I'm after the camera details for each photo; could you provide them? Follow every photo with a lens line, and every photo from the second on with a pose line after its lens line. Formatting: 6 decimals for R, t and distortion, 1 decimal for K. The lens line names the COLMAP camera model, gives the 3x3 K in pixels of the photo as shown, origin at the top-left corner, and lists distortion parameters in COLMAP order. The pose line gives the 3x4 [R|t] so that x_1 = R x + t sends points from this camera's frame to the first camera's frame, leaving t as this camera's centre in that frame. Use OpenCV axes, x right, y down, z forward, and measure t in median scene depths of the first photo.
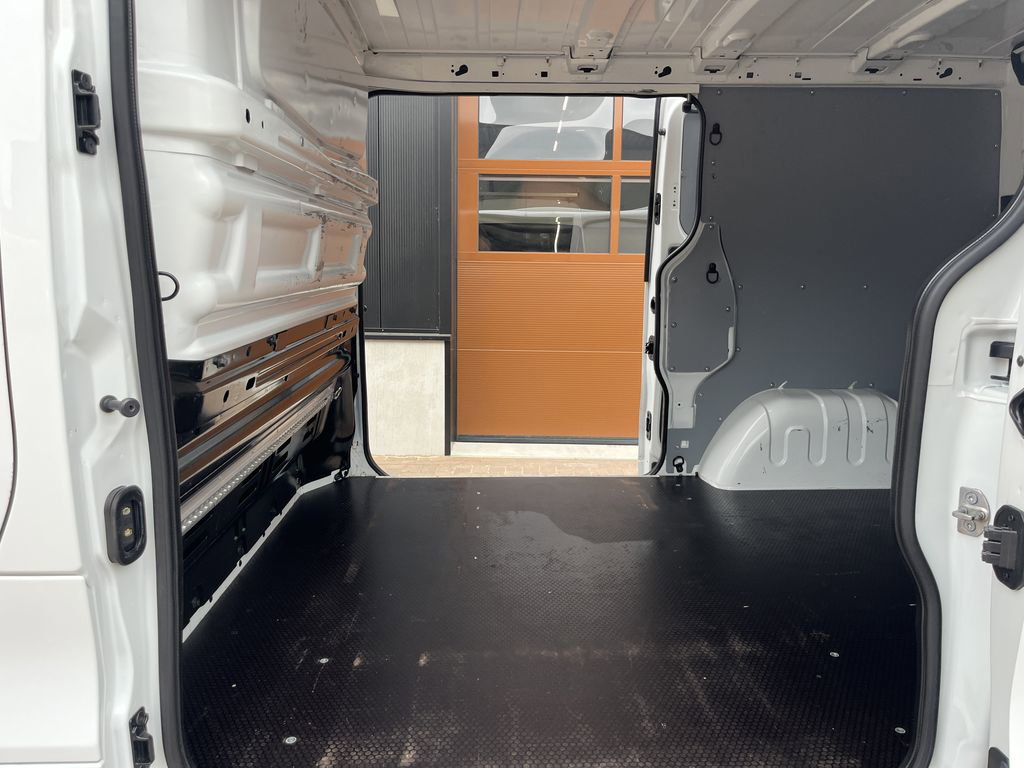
lens RADIAL K [[777.2, 0, 512.0], [0, 777.2, 384.0], [0, 0, 1]] dist [0.059520, -0.081579]
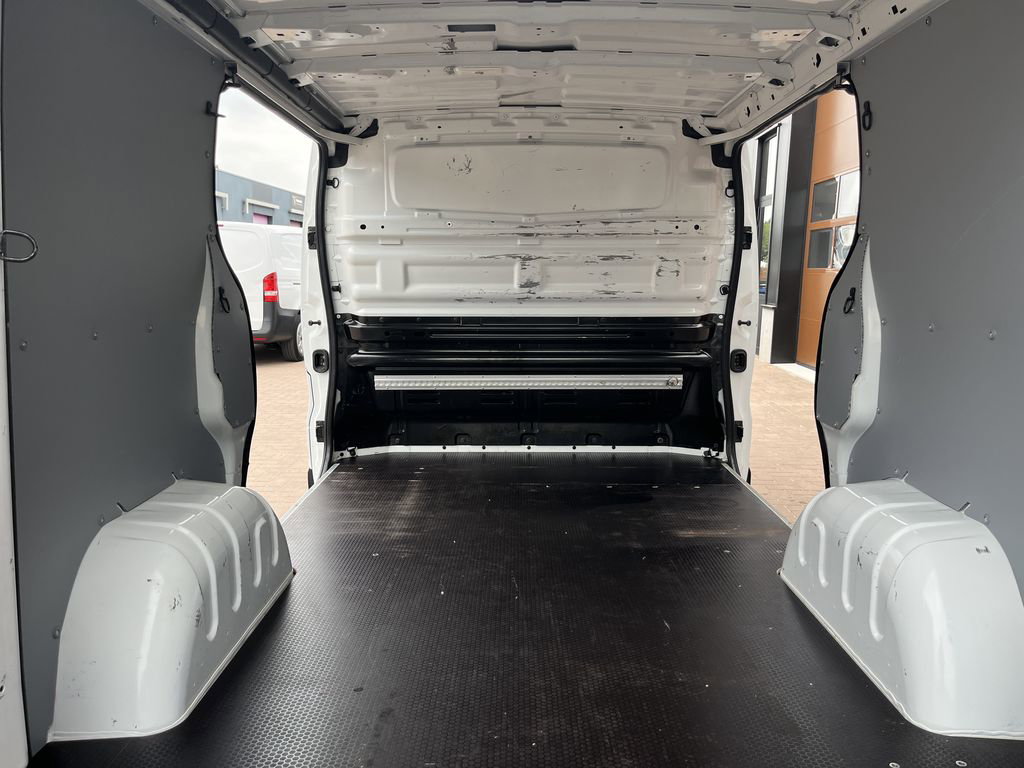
lens RADIAL K [[777.2, 0, 512.0], [0, 777.2, 384.0], [0, 0, 1]] dist [0.059520, -0.081579]
pose [[-0.035932, 0.136616, -0.989972, 1.918235], [-0.161885, 0.976733, 0.140664, -0.218489], [0.986155, 0.165316, -0.012980, 1.311333]]
